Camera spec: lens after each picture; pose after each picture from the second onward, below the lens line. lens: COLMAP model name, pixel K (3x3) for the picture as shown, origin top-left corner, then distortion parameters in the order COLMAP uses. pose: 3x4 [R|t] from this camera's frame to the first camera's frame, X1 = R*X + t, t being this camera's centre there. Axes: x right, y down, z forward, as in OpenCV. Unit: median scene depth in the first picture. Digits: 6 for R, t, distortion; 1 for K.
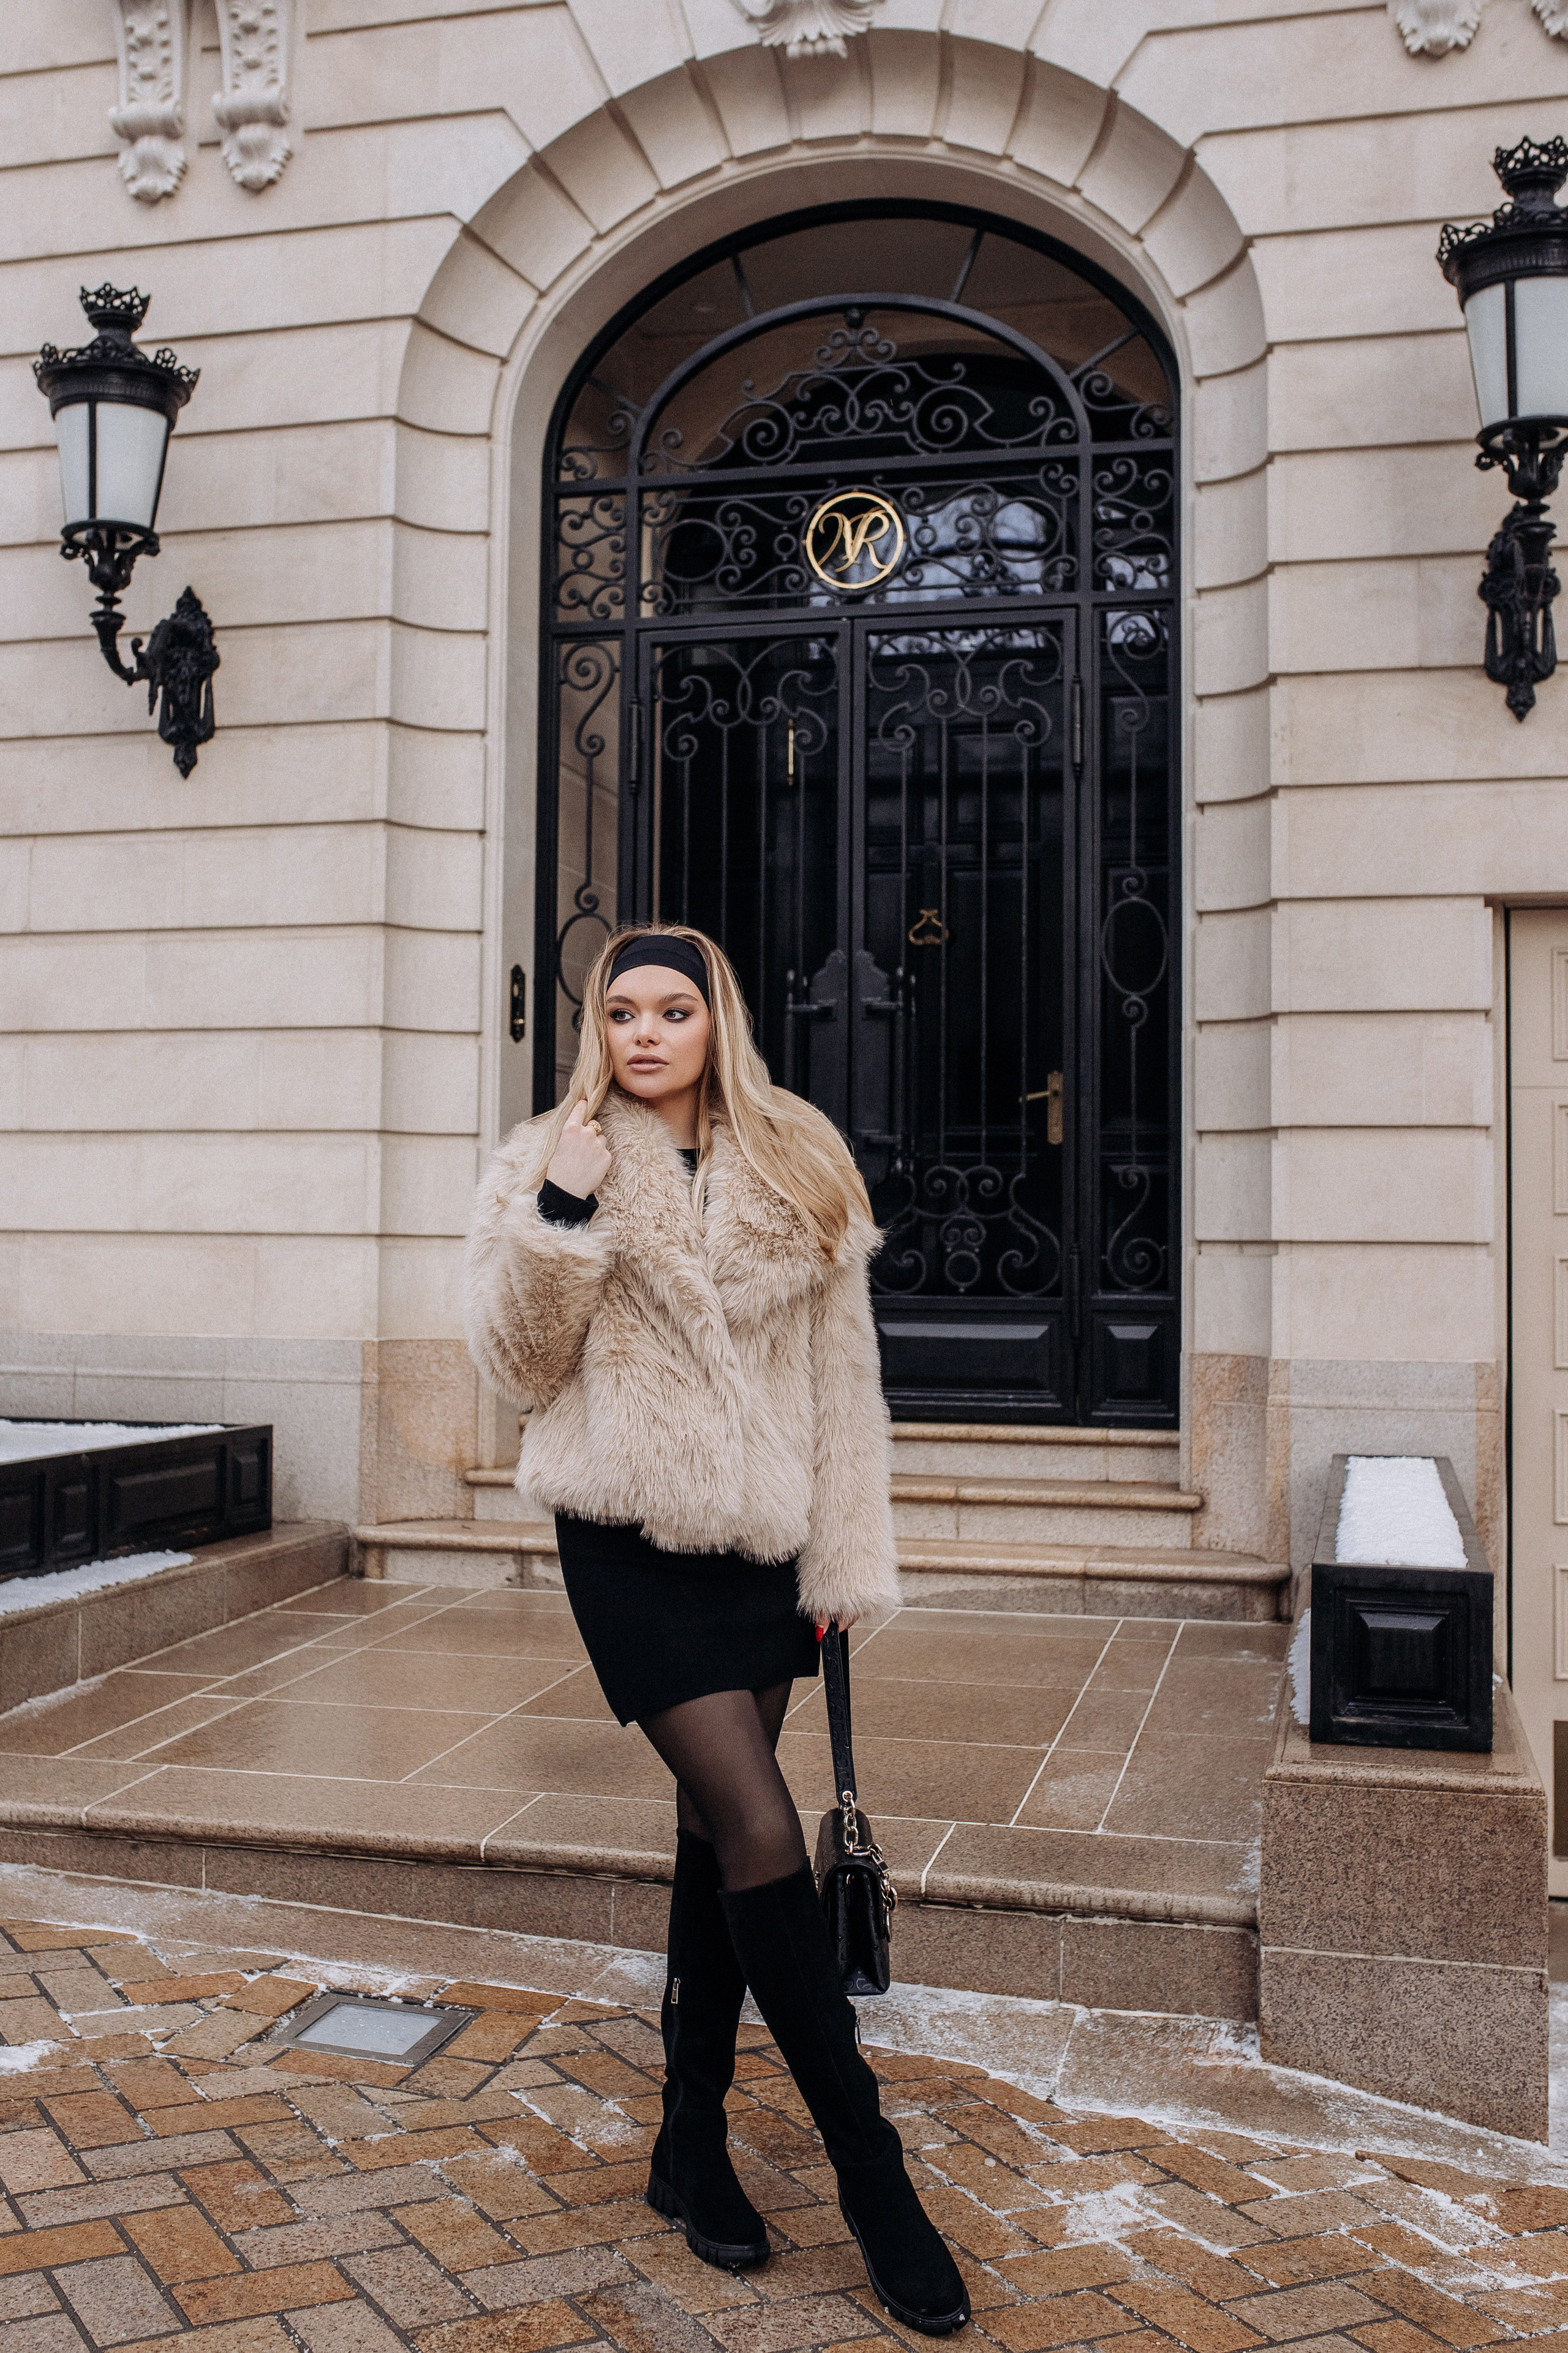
lens RADIAL K [[2595.0, 0, 732.0], [0, 2595.0, 1107.5], [0, 0, 1]] dist [-0.034681, 0.000000]
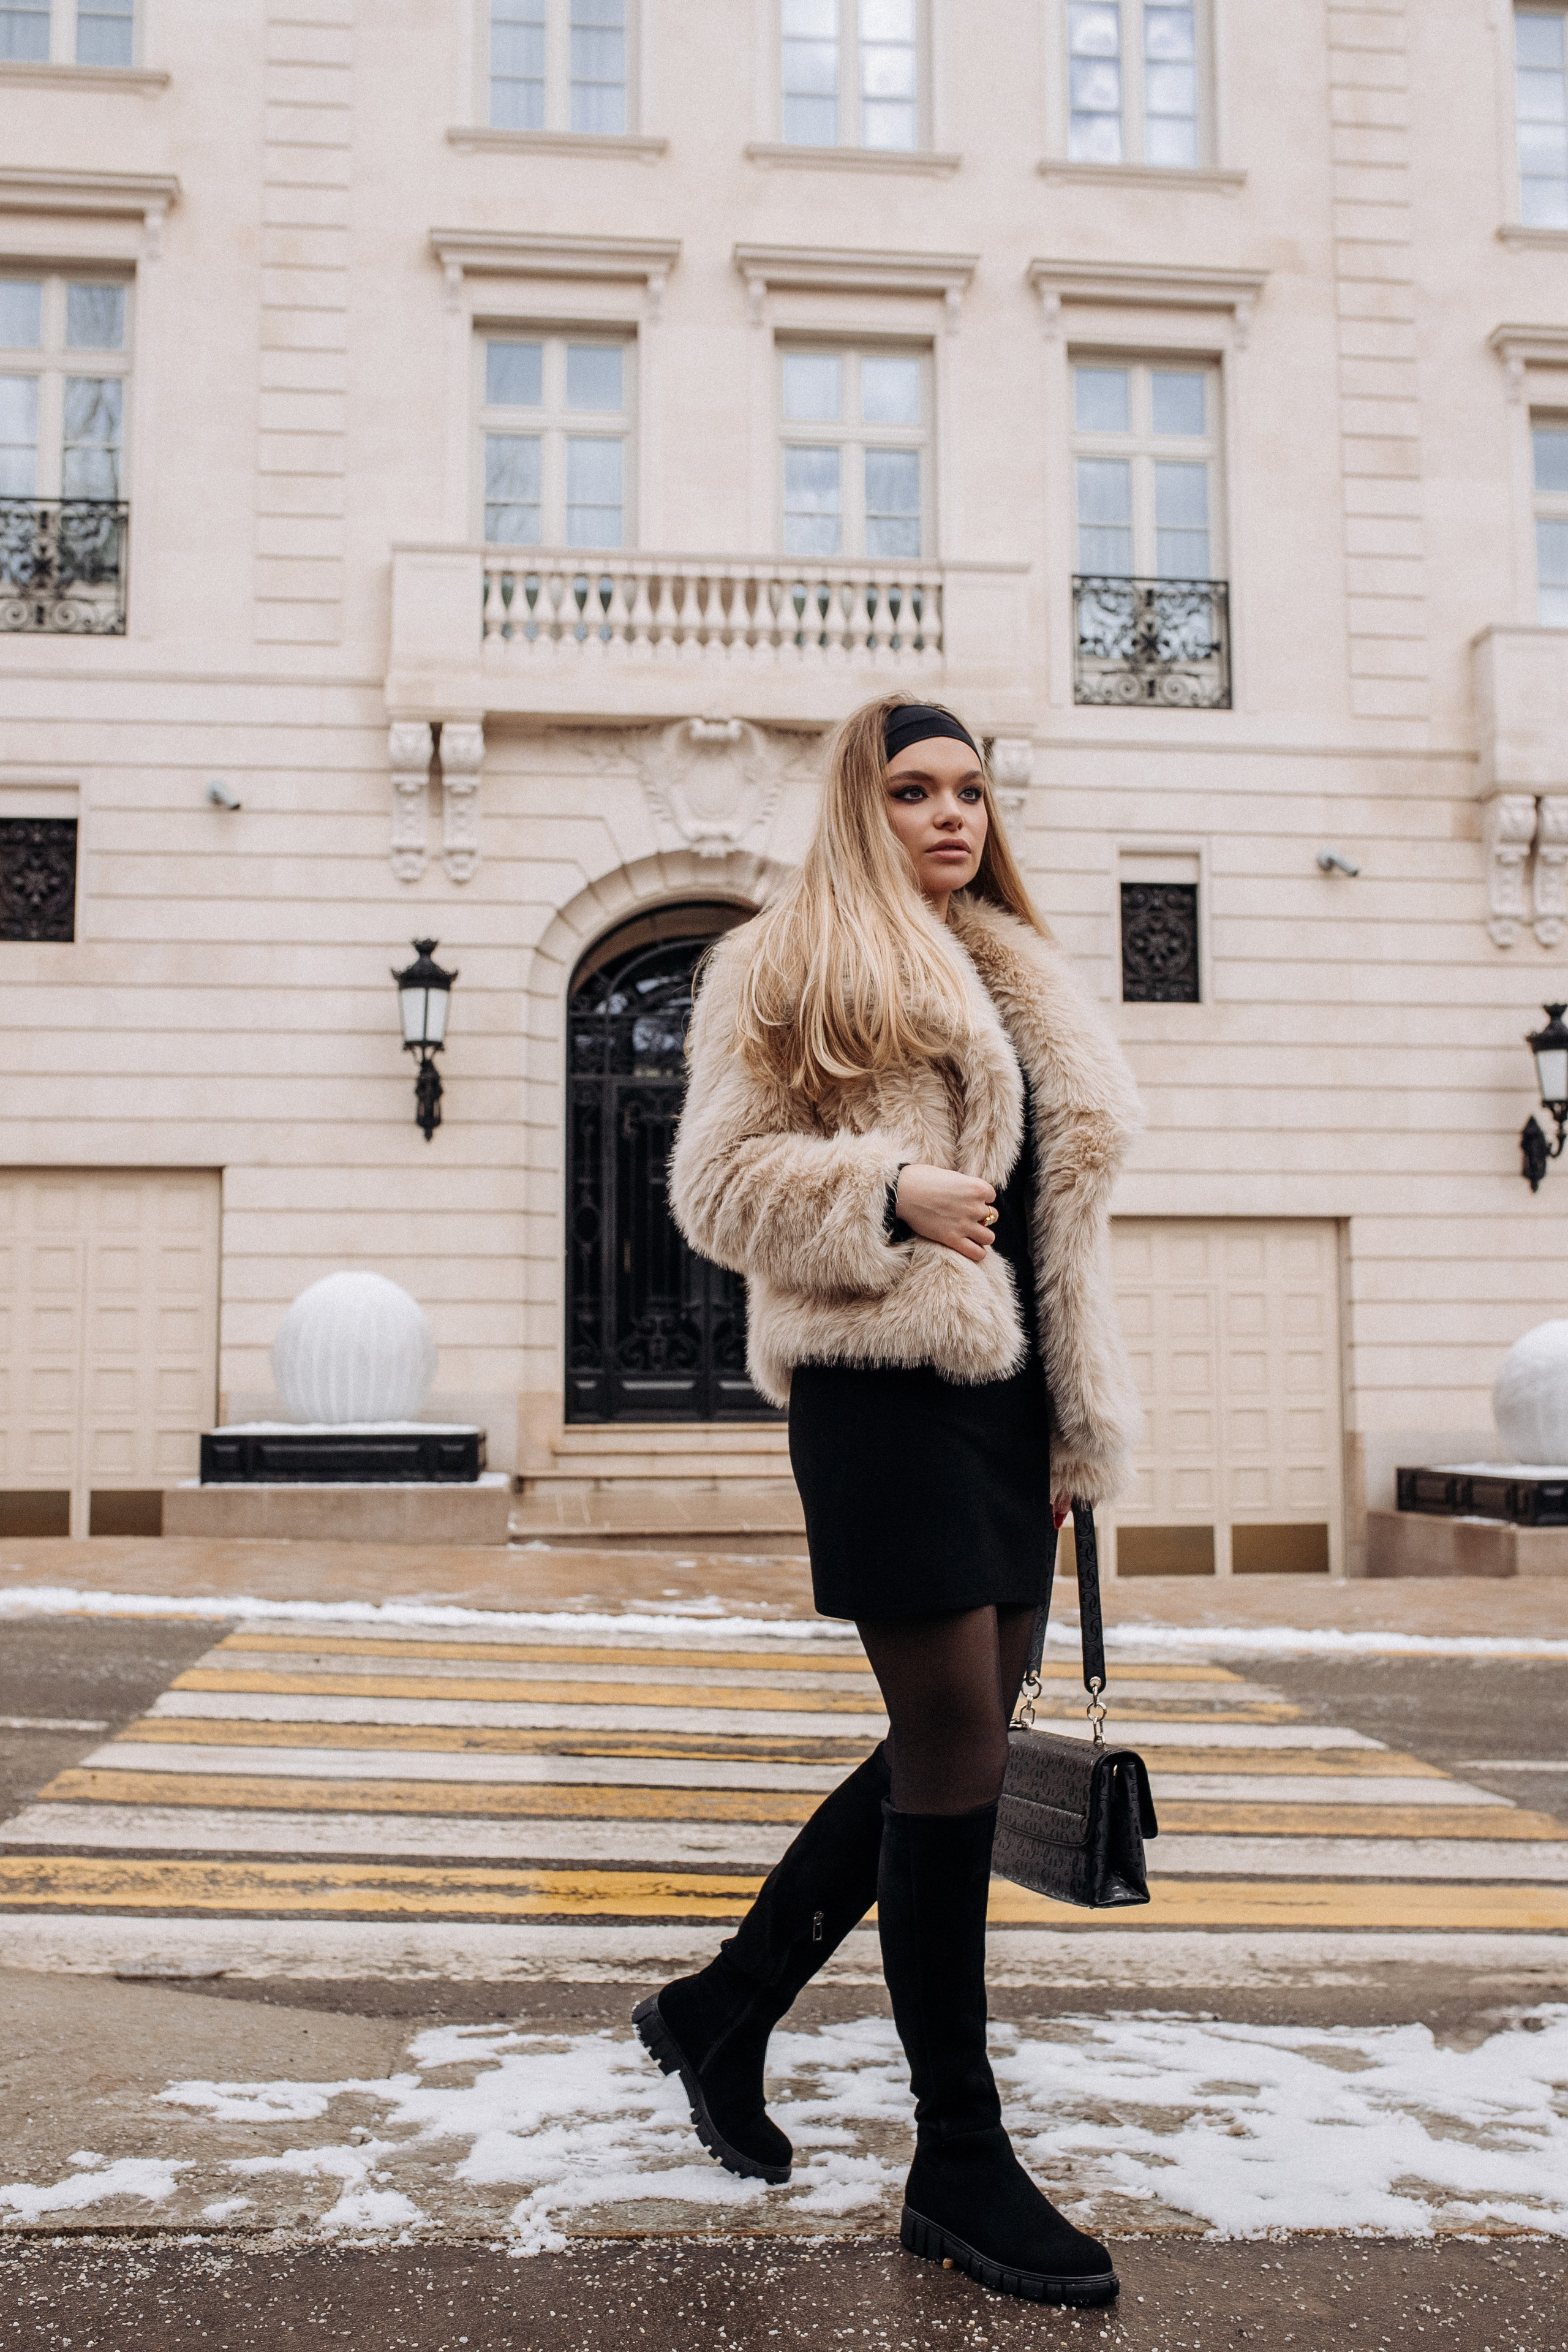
lens RADIAL K [[2594.1, 0, 836.2], [0, 2594.1, 1113.6], [0, 0, 1]] dist [-0.034681, 0.000000]
pose [[0.921168, 0.028118, 0.388148, -0.759302], [-0.006816, 0.998399, -0.056150, -0.029116], [-0.389106, 0.049077, 0.919885, -1.210738]]
